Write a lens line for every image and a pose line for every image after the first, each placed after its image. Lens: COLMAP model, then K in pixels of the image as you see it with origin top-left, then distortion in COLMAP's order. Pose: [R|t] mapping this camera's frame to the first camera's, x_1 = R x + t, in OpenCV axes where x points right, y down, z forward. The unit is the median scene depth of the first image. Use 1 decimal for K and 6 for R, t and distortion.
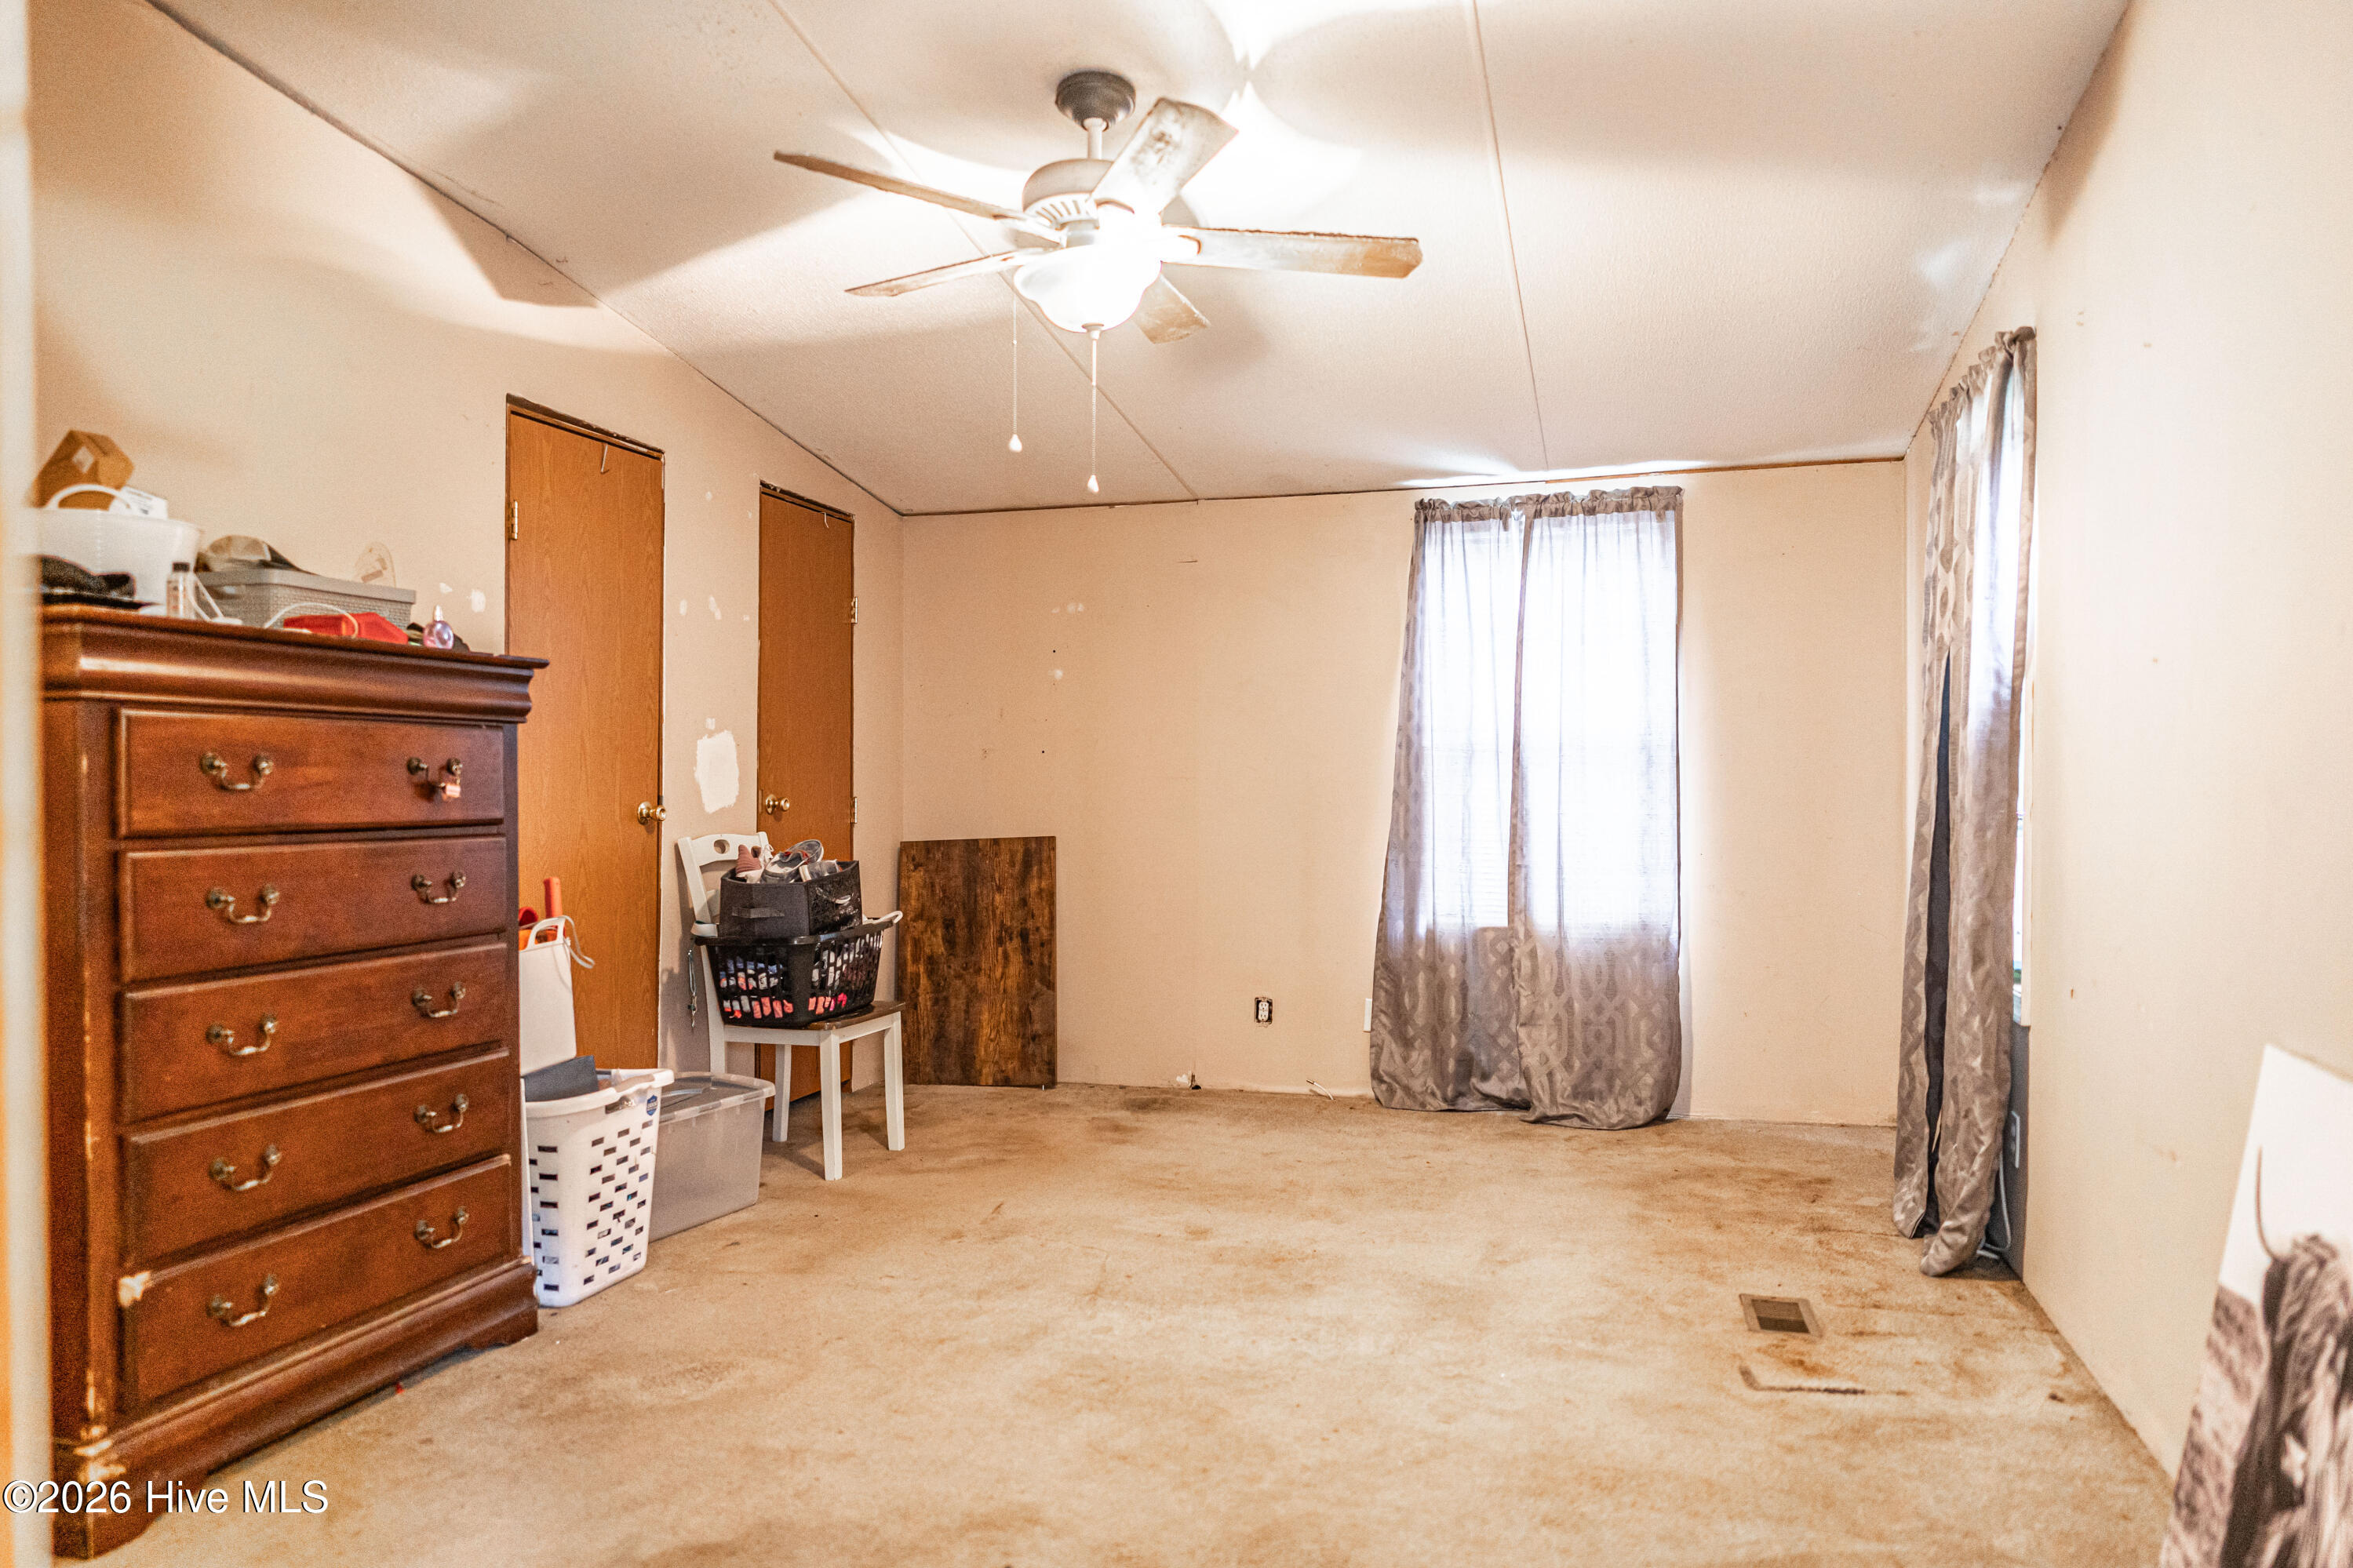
lens RADIAL K [[1573.9, 0, 1192.6], [0, 1573.9, 790.2], [0, 0, 1]] dist [-0.002764, 0.003023]
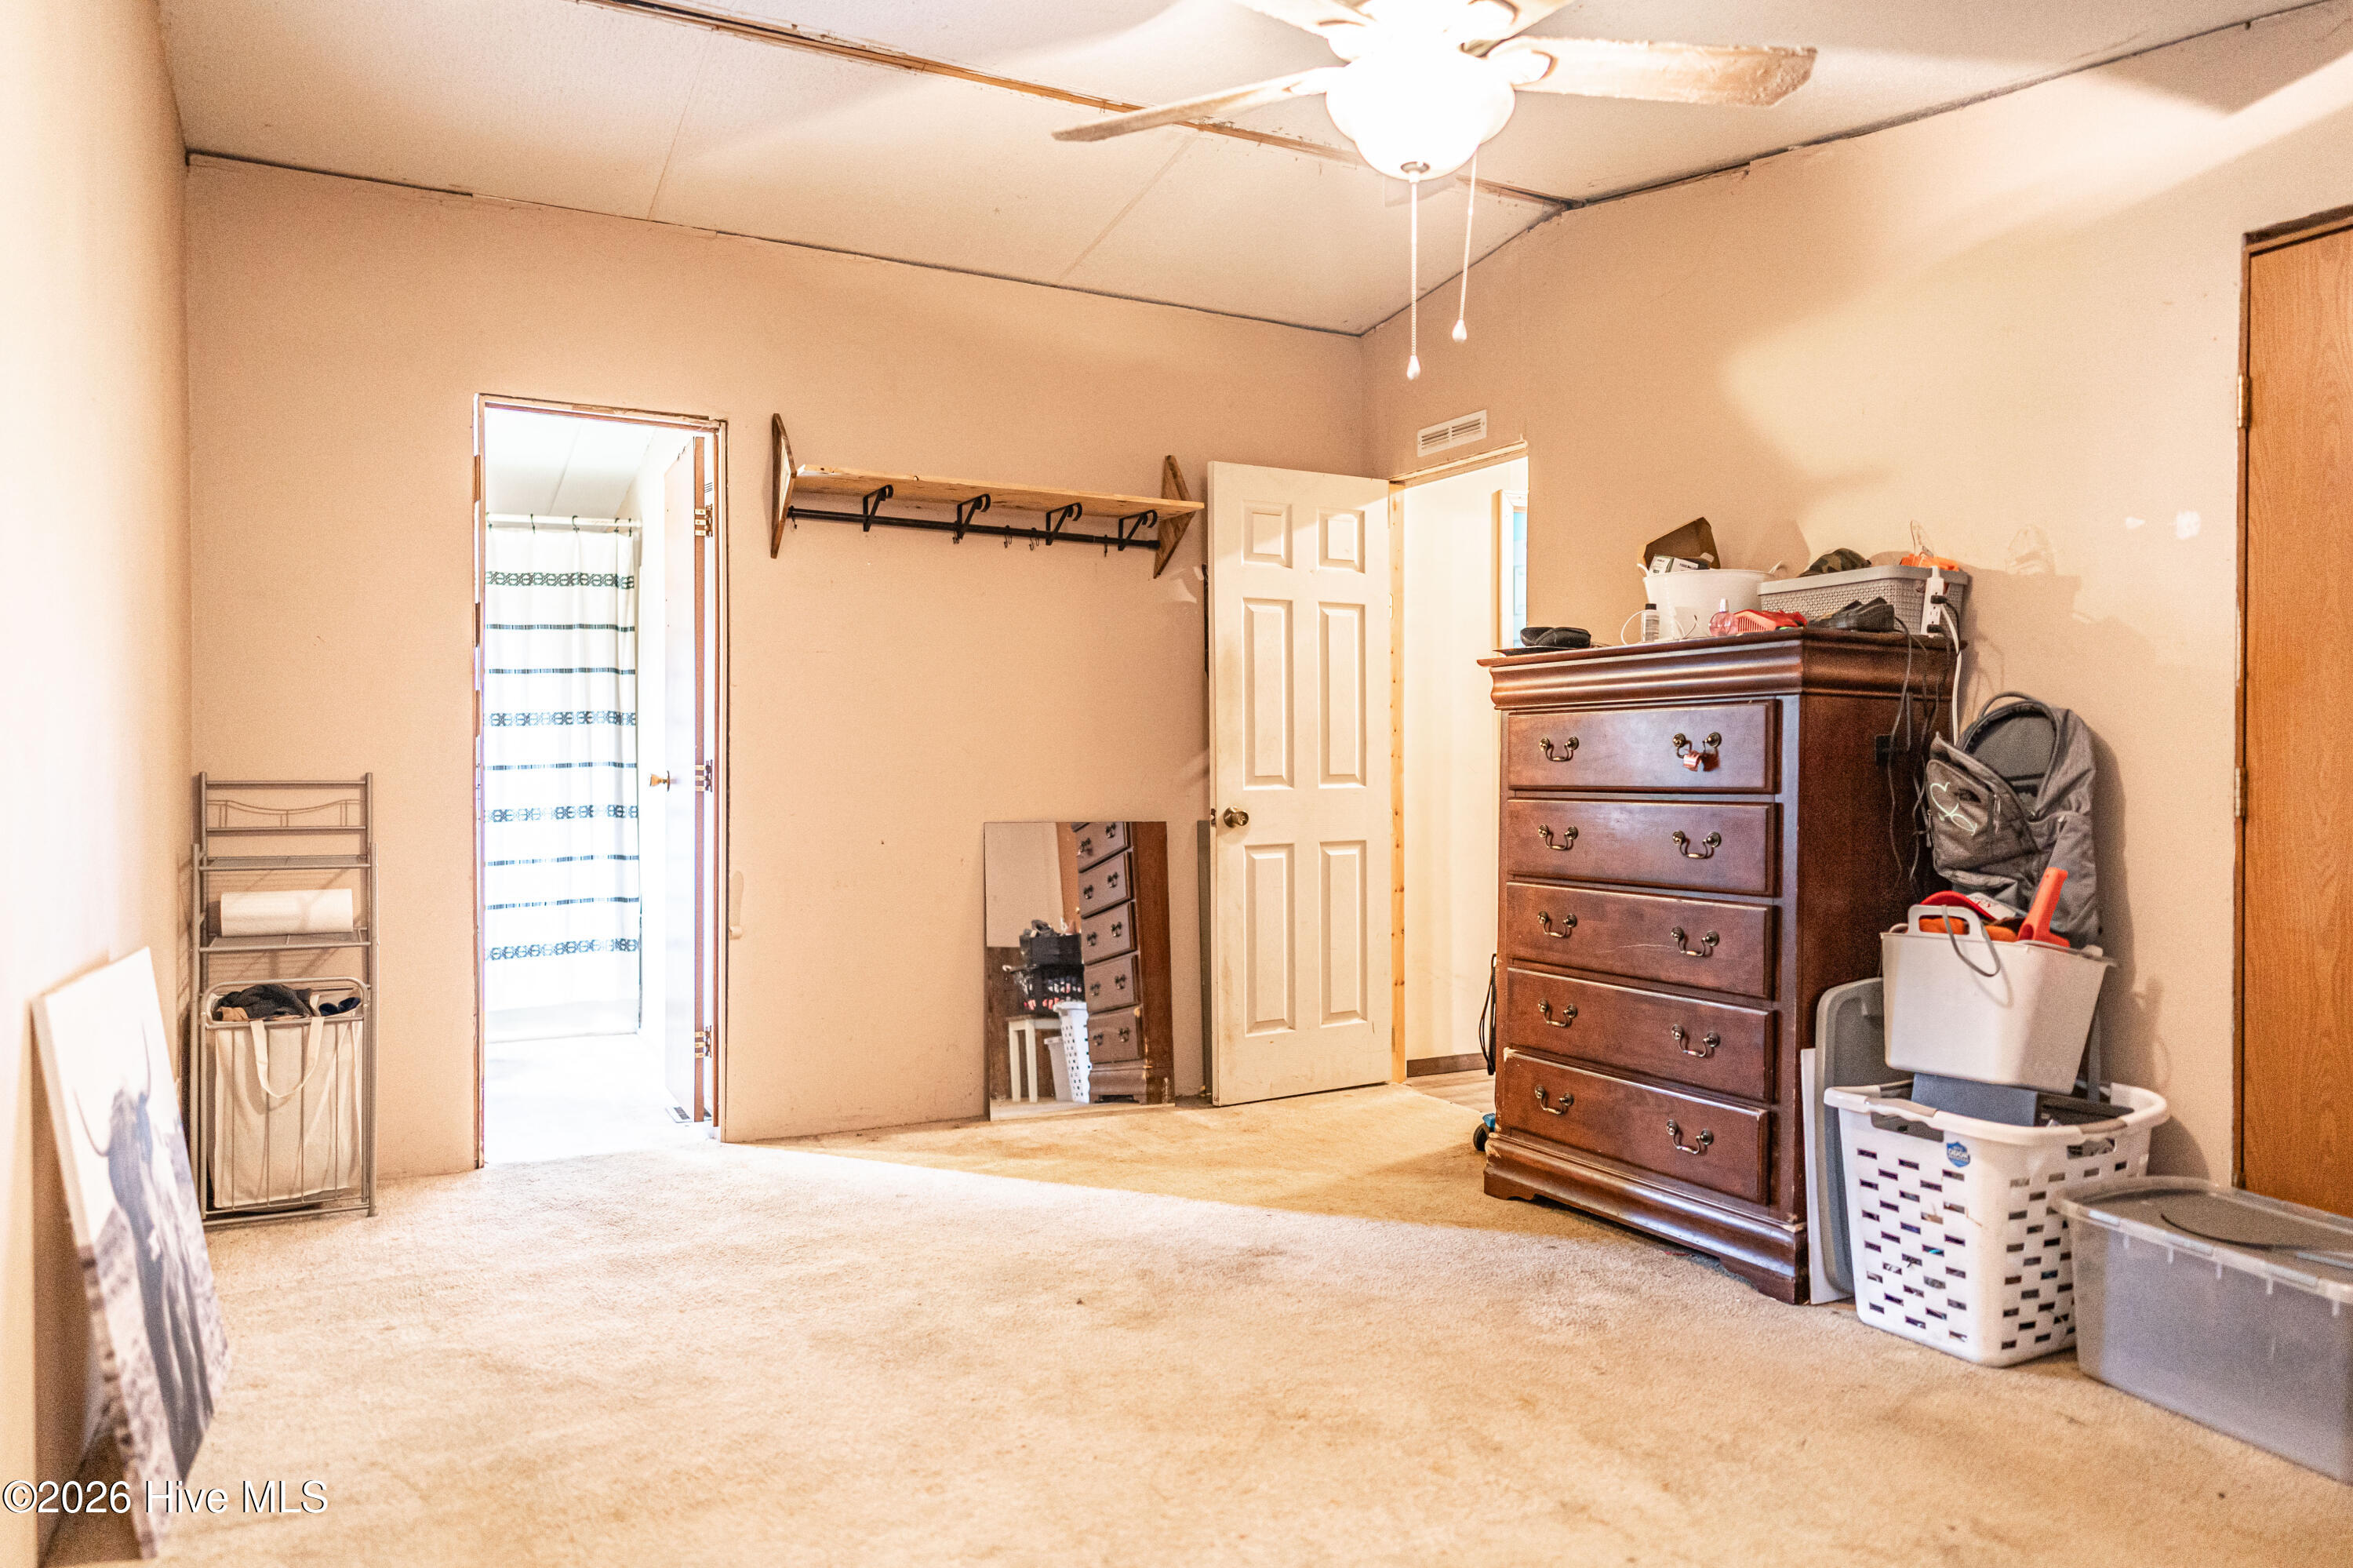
lens RADIAL K [[1574.1, 0, 1151.4], [0, 1574.1, 788.8], [0, 0, 1]] dist [-0.002764, 0.003023]
pose [[-0.747618, 0.010450, -0.664047, 0.336328], [0.005828, 0.999941, 0.009175, 0.002510], [0.664103, 0.002989, -0.747635, 0.899999]]
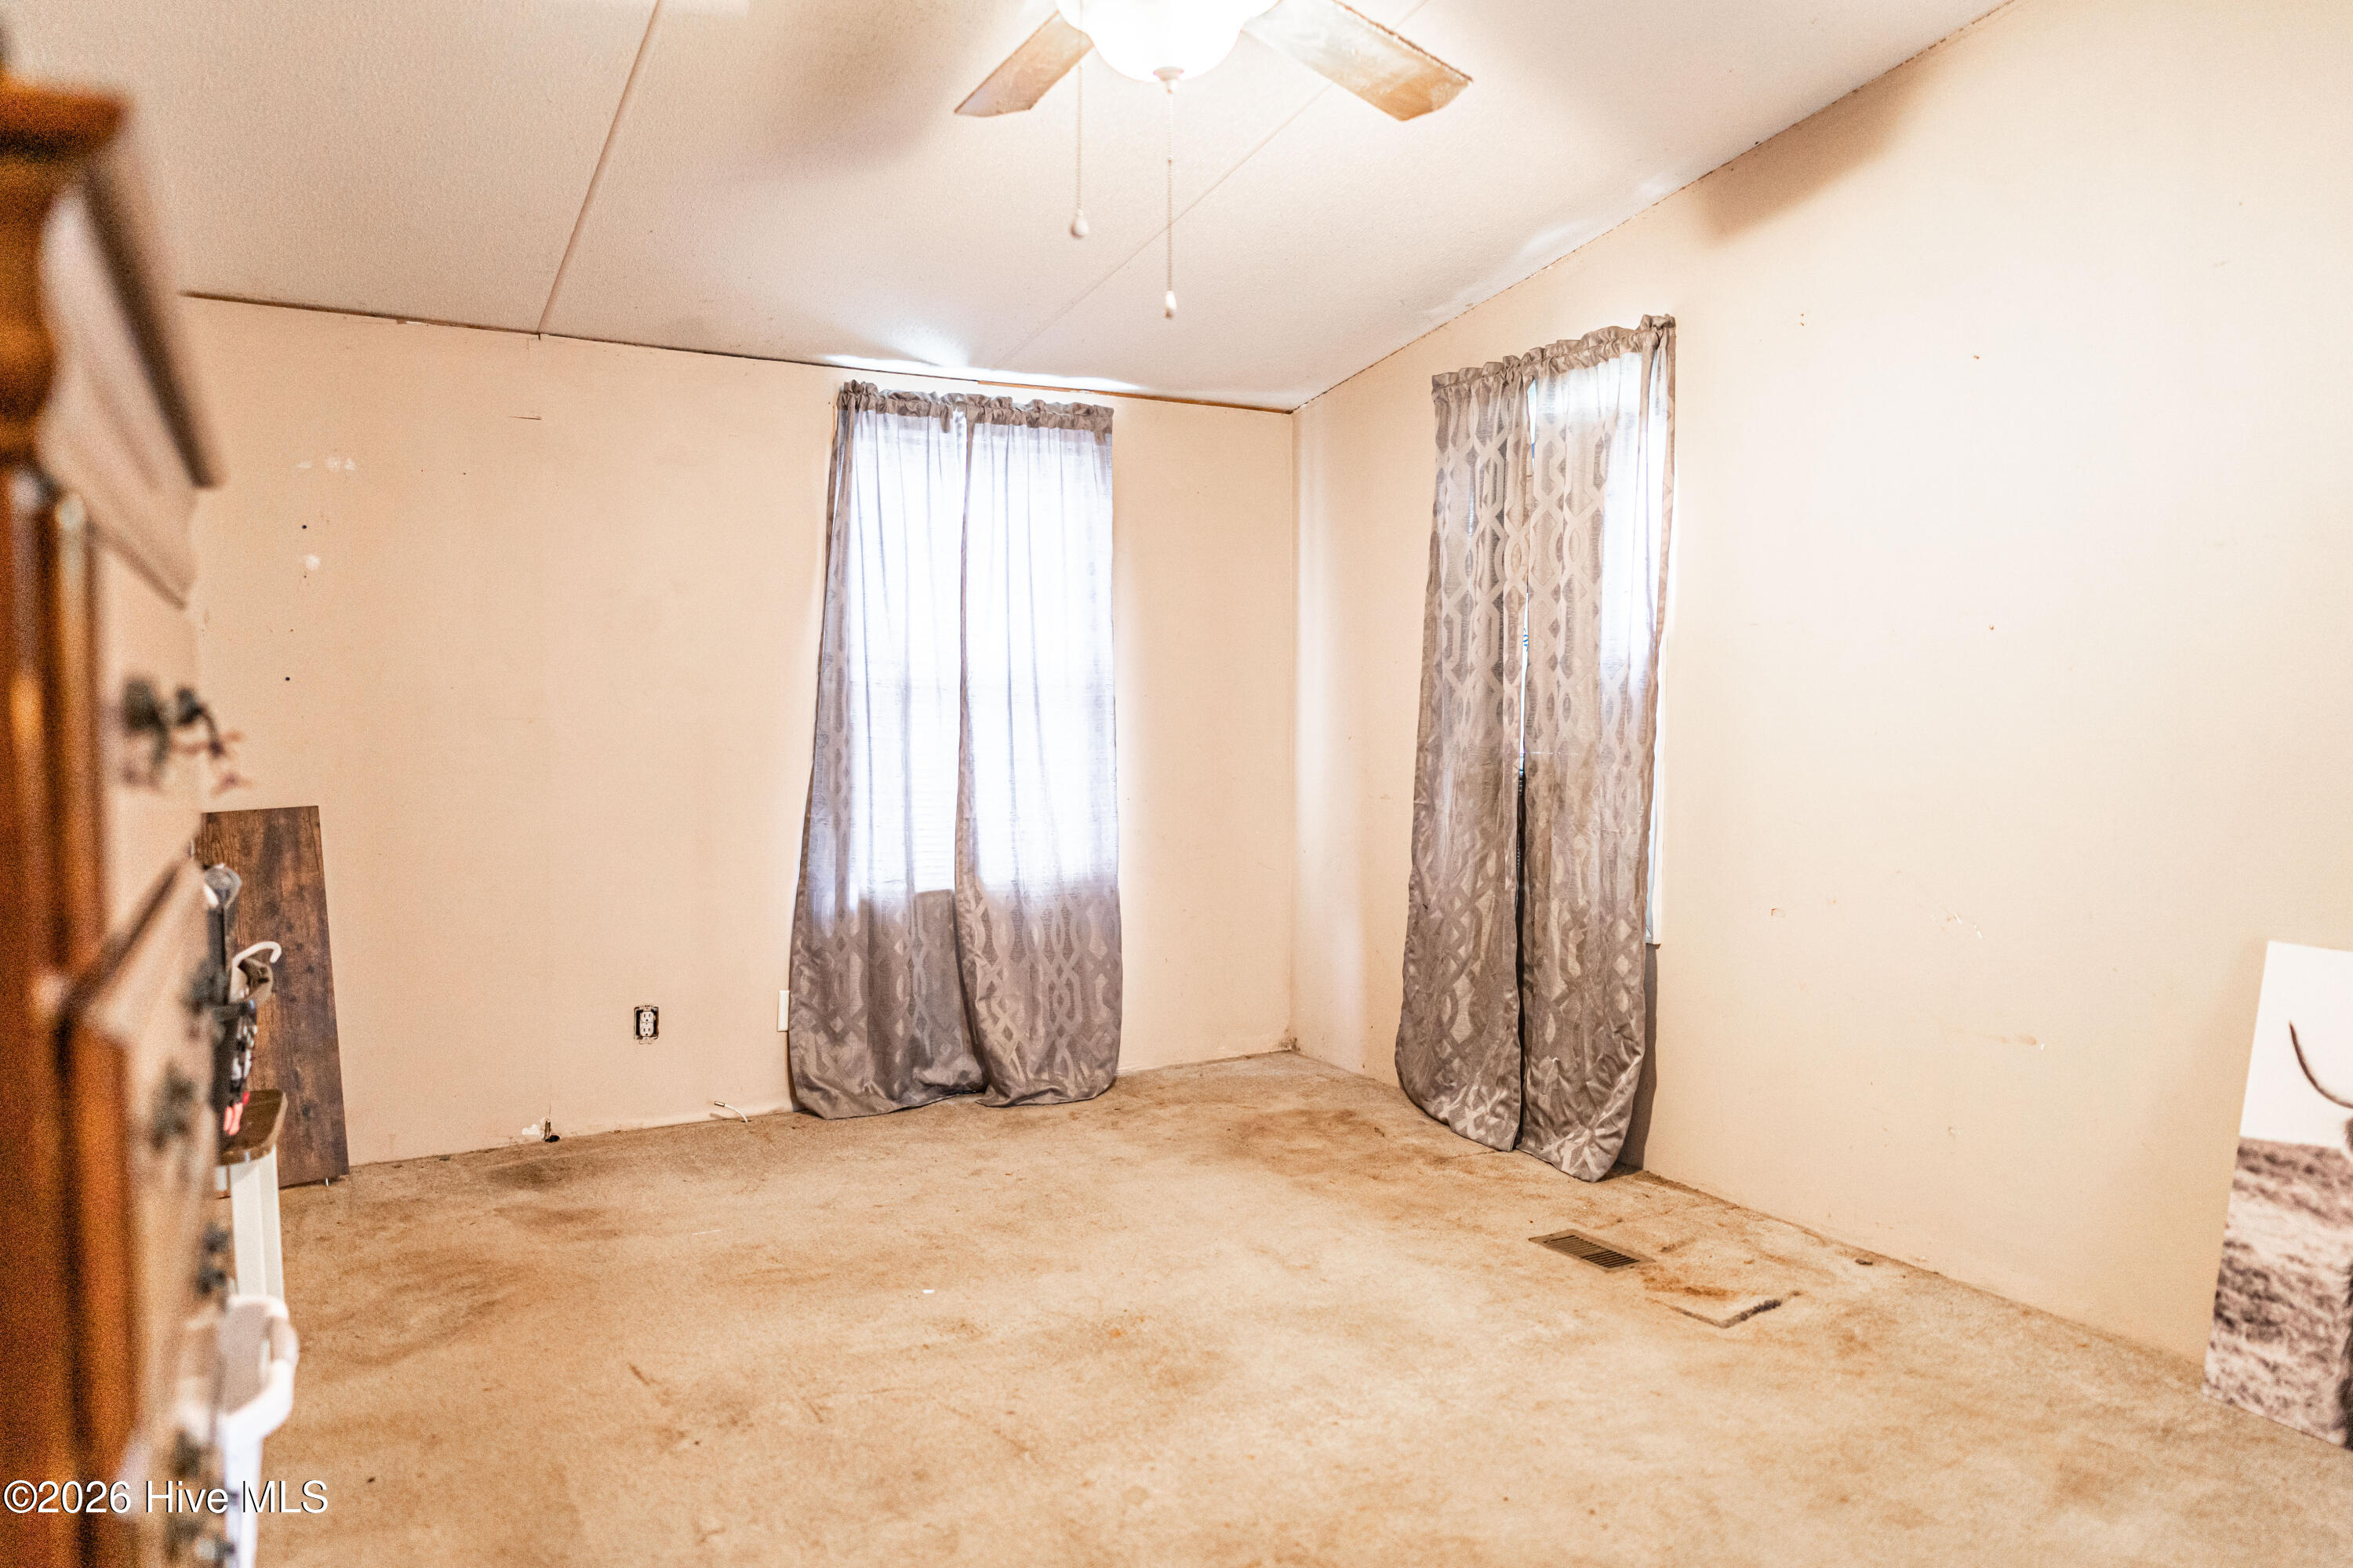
lens RADIAL K [[1574.1, 0, 1185.3], [0, 1574.1, 786.8], [0, 0, 1]] dist [-0.002764, 0.003023]
pose [[0.705714, -0.030400, 0.707844, -0.328797], [0.001651, 0.999147, 0.041265, -0.006176], [-0.708495, -0.027952, 0.705162, 0.295415]]
